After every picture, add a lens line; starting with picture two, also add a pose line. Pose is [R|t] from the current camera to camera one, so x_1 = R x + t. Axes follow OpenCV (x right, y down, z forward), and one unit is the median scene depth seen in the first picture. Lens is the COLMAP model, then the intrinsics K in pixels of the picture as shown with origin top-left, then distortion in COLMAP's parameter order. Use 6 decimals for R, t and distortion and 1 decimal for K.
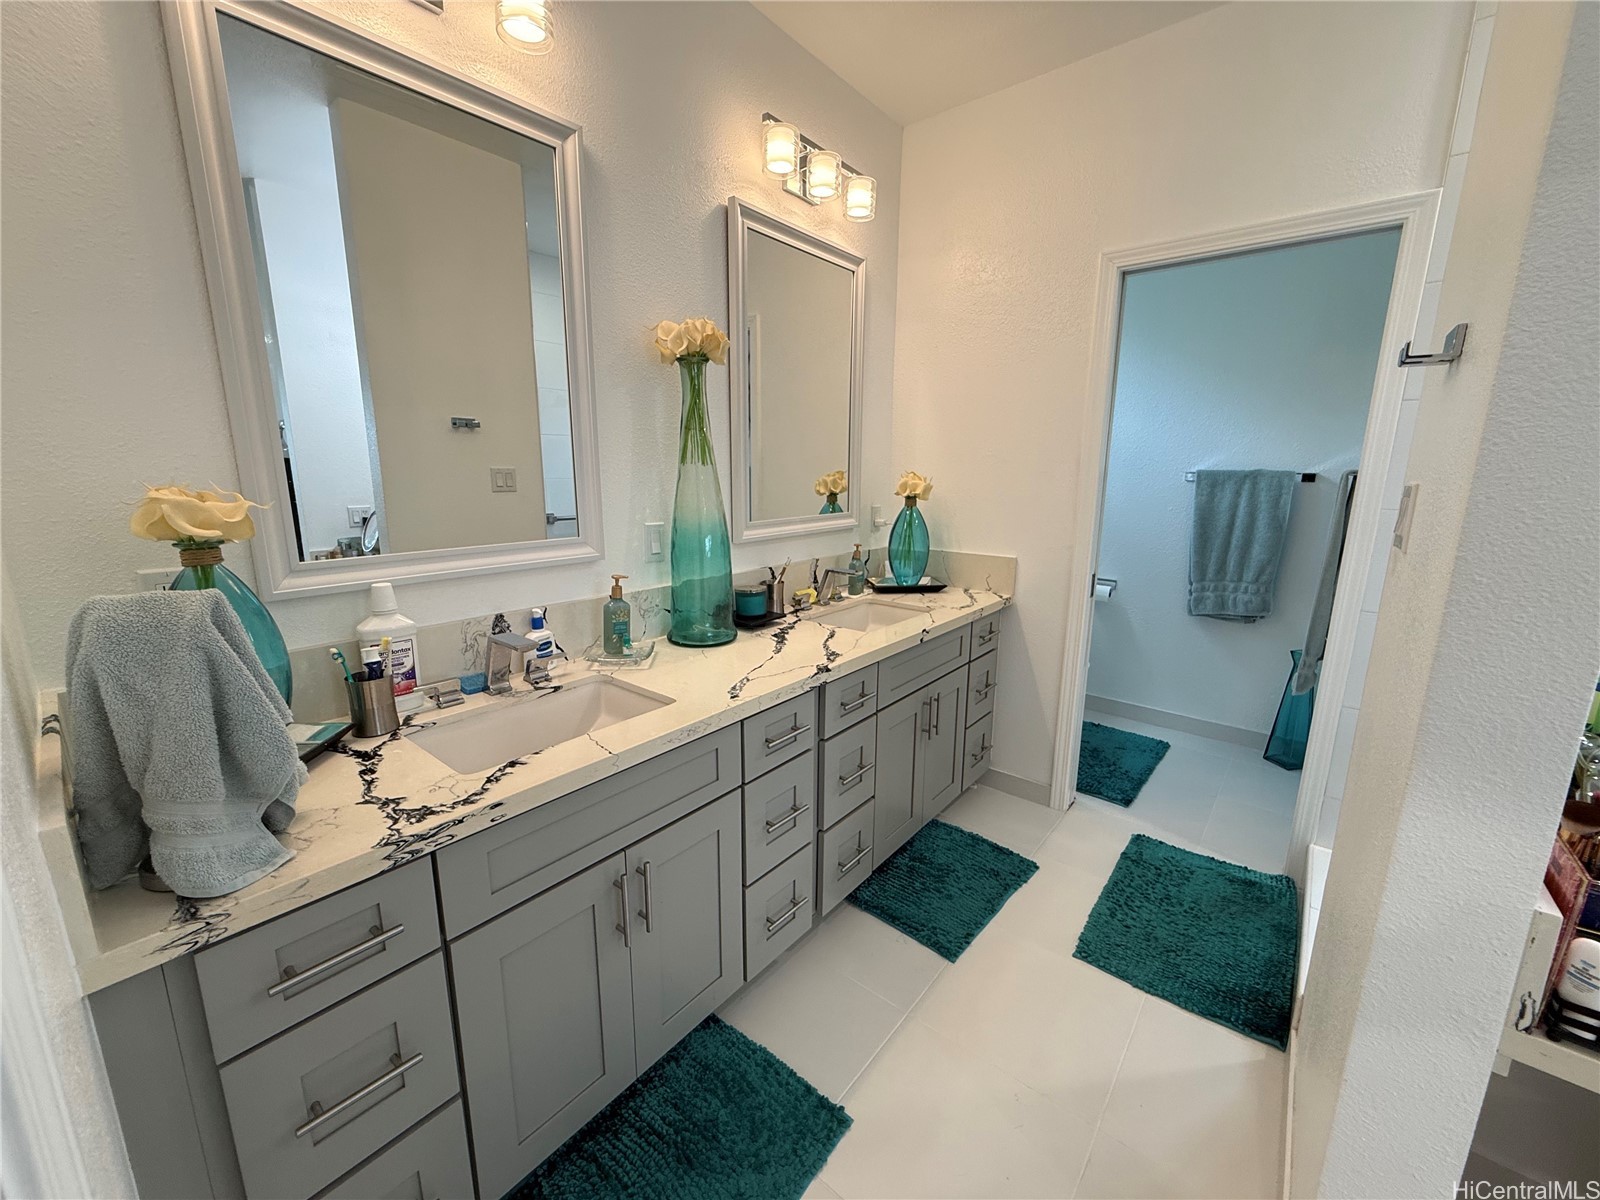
lens RADIAL K [[637.3, 0, 793.5], [0, 637.3, 600.7], [0, 0, 1]] dist [-0.000081, -0.000798]
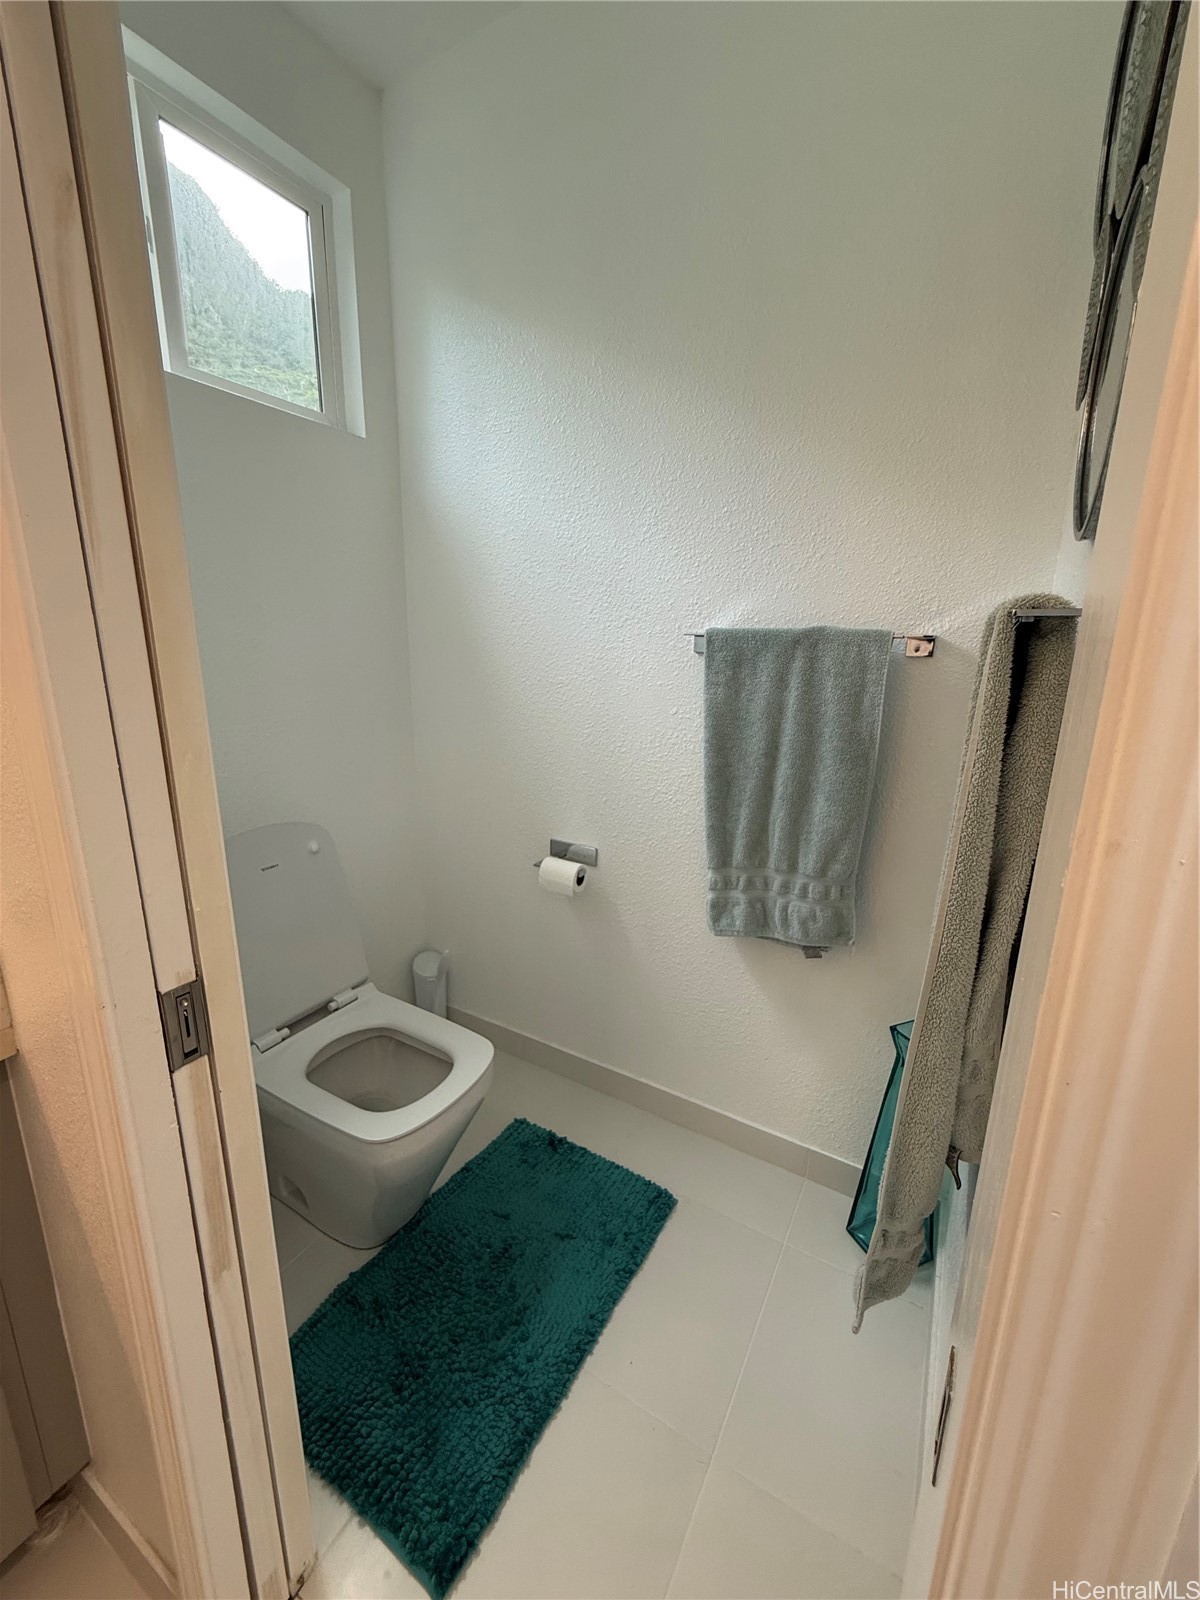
lens RADIAL K [[637.3, 0, 602.2], [0, 637.3, 796.8], [0, 0, 1]] dist [-0.000081, -0.000798]
pose [[0.984481, -0.027901, 0.173259, 0.488652], [0.023294, 0.999320, 0.028565, -0.101844], [-0.173938, -0.024085, 0.984462, 0.573411]]
